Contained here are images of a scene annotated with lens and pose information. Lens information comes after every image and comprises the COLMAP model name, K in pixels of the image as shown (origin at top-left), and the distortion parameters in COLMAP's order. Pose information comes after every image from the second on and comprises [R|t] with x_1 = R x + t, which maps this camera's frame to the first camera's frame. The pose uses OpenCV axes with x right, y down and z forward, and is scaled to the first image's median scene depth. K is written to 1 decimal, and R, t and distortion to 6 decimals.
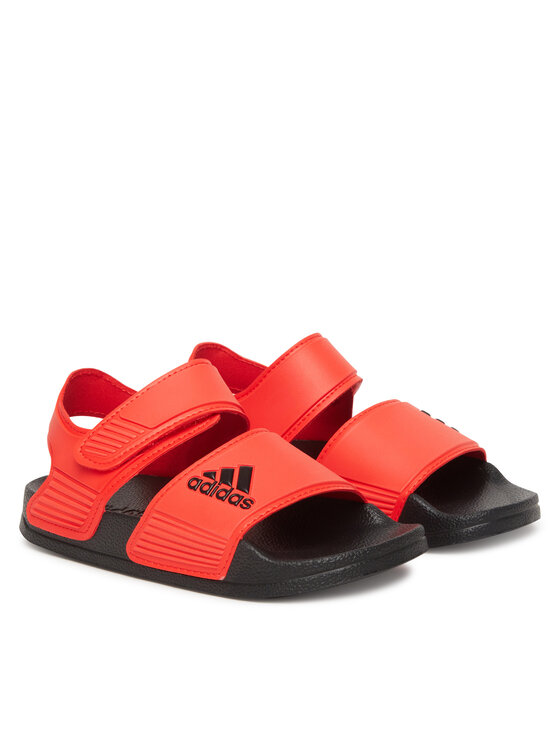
lens RADIAL K [[2253.4, 0, 279.6], [0, 2253.4, 372.7], [0, 0, 1]] dist [0.052545, 0.000000]
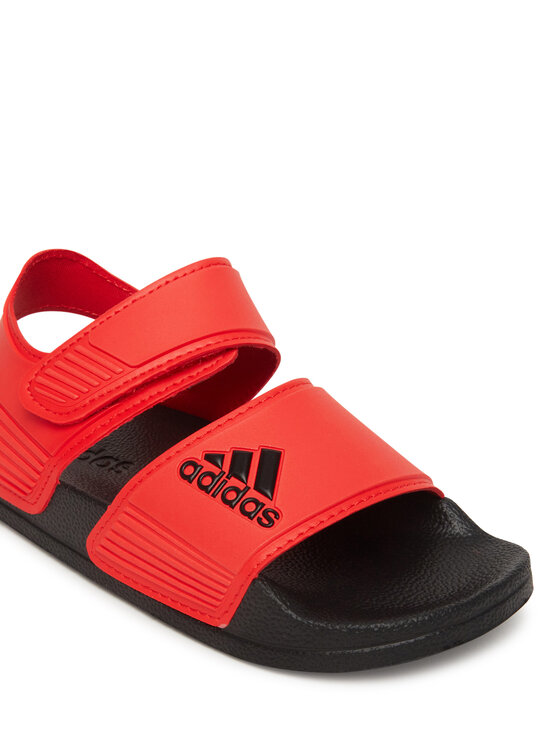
lens RADIAL K [[1062.0, 0, 282.4], [0, 1062.0, 374.2], [0, 0, 1]] dist [-0.058538, 0.000000]
pose [[0.997233, 0.072897, 0.014565, -0.017710], [-0.074239, 0.966558, 0.245467, -0.054431], [0.003816, -0.245869, 0.969296, 0.709160]]
